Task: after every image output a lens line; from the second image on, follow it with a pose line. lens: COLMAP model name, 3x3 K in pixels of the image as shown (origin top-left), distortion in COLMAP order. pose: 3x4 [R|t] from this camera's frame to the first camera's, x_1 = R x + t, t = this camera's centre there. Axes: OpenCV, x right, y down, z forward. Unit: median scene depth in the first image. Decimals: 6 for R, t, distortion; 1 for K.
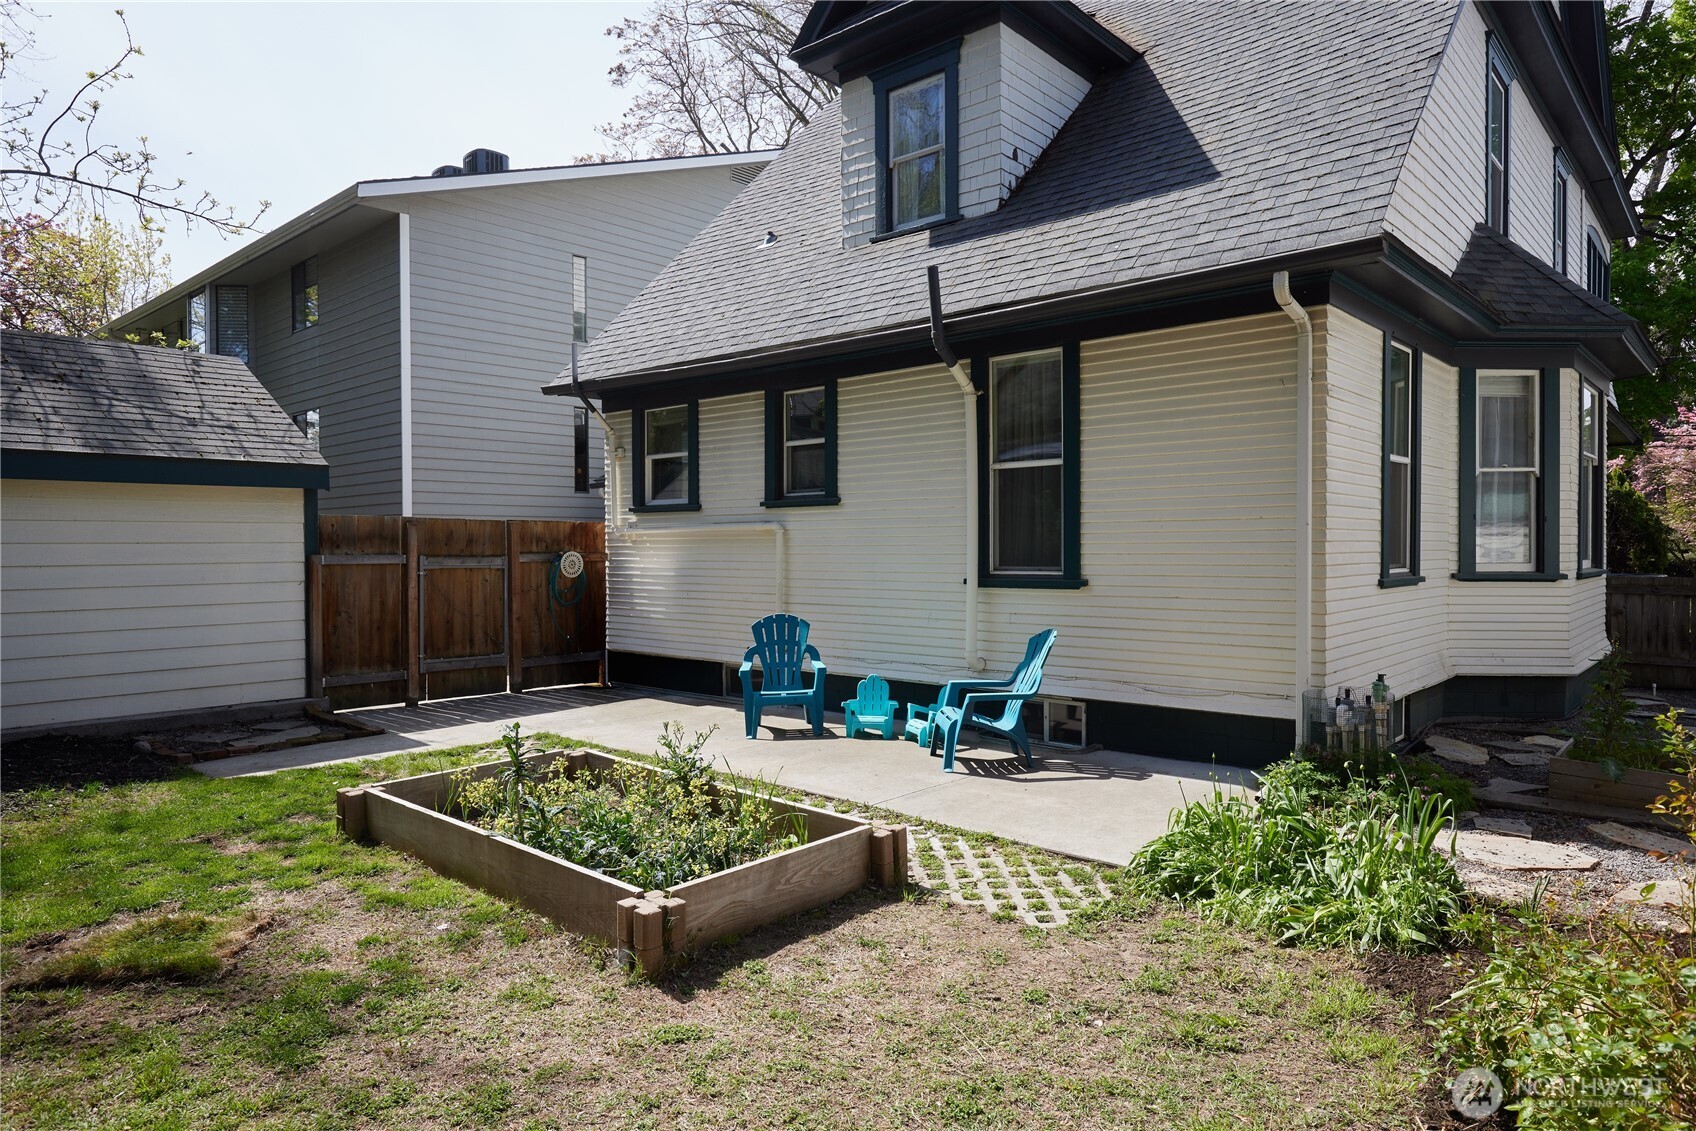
lens RADIAL K [[1033.8, 0, 845.2], [0, 1033.8, 560.4], [0, 0, 1]] dist [-0.003435, -0.001321]
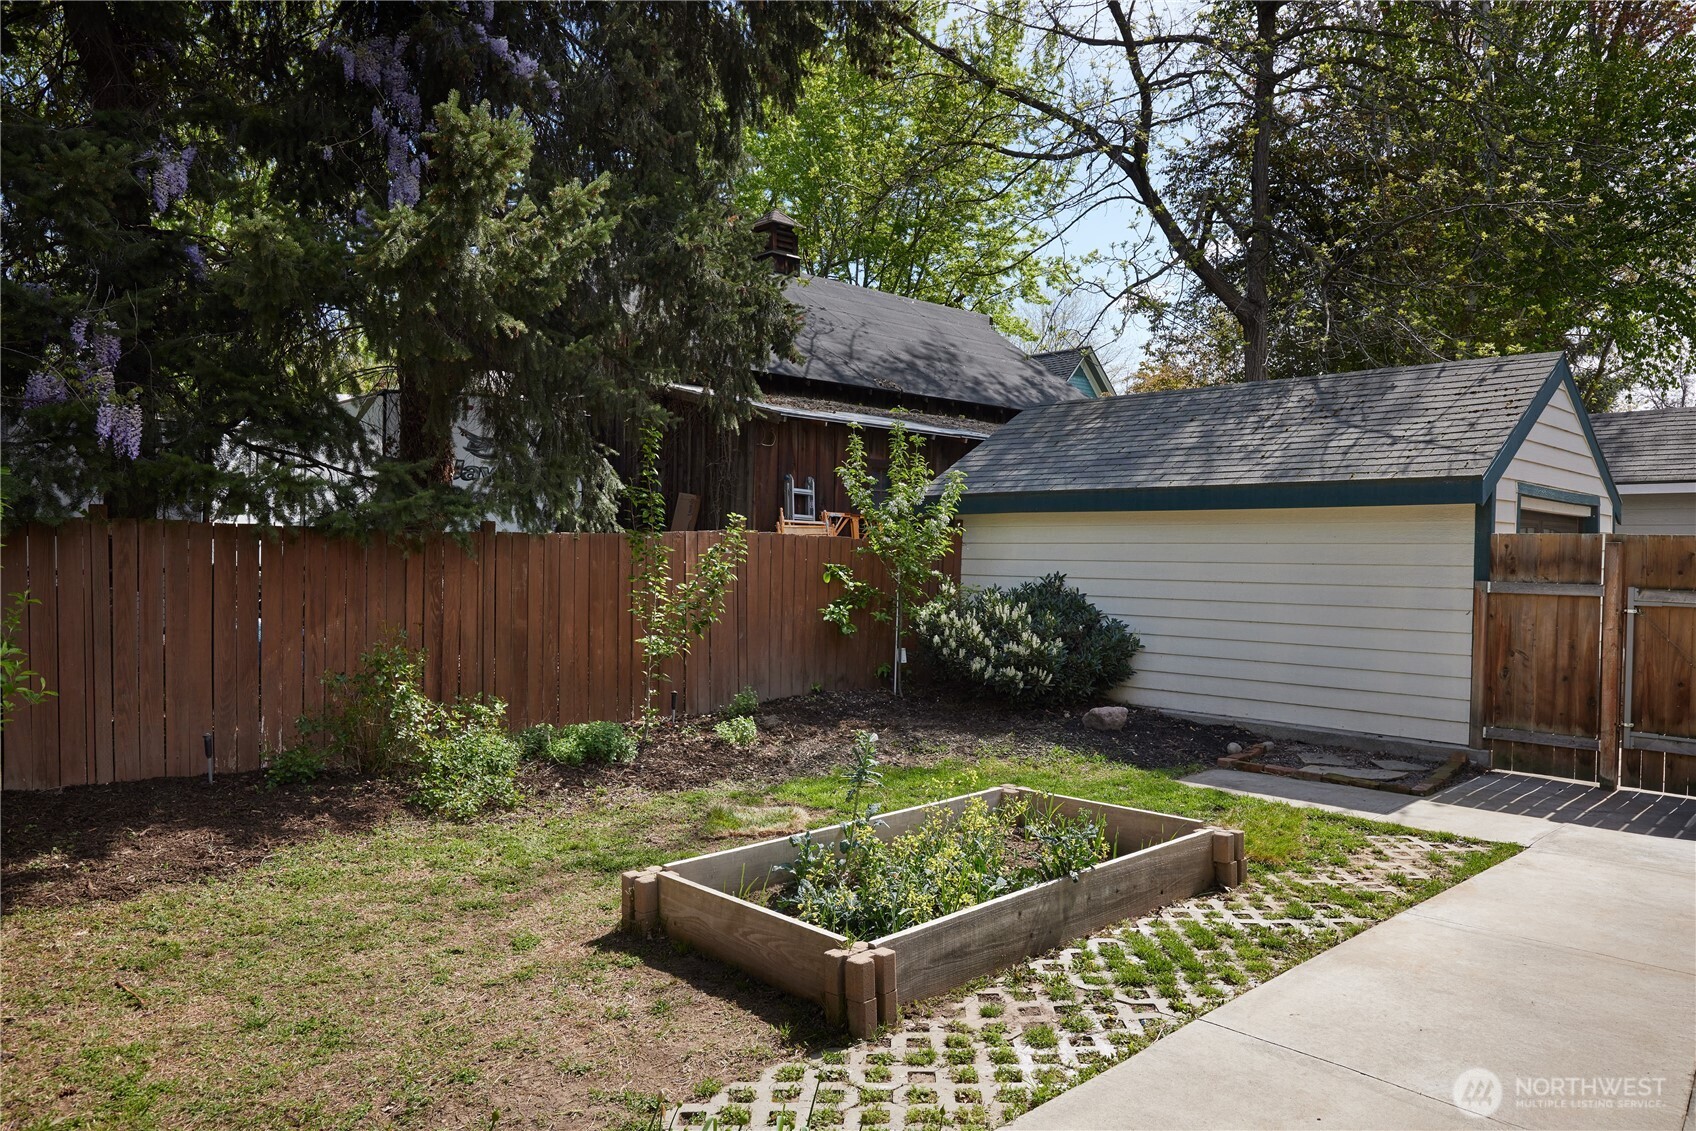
lens RADIAL K [[1117.0, 0, 845.8], [0, 1117.0, 566.2], [0, 0, 1]] dist [-0.000956, 0.000077]
pose [[-0.073786, 0.017777, -0.997116, 0.435425], [-0.023930, 0.999522, 0.019591, -0.022689], [0.996987, 0.025307, -0.073325, 0.531176]]
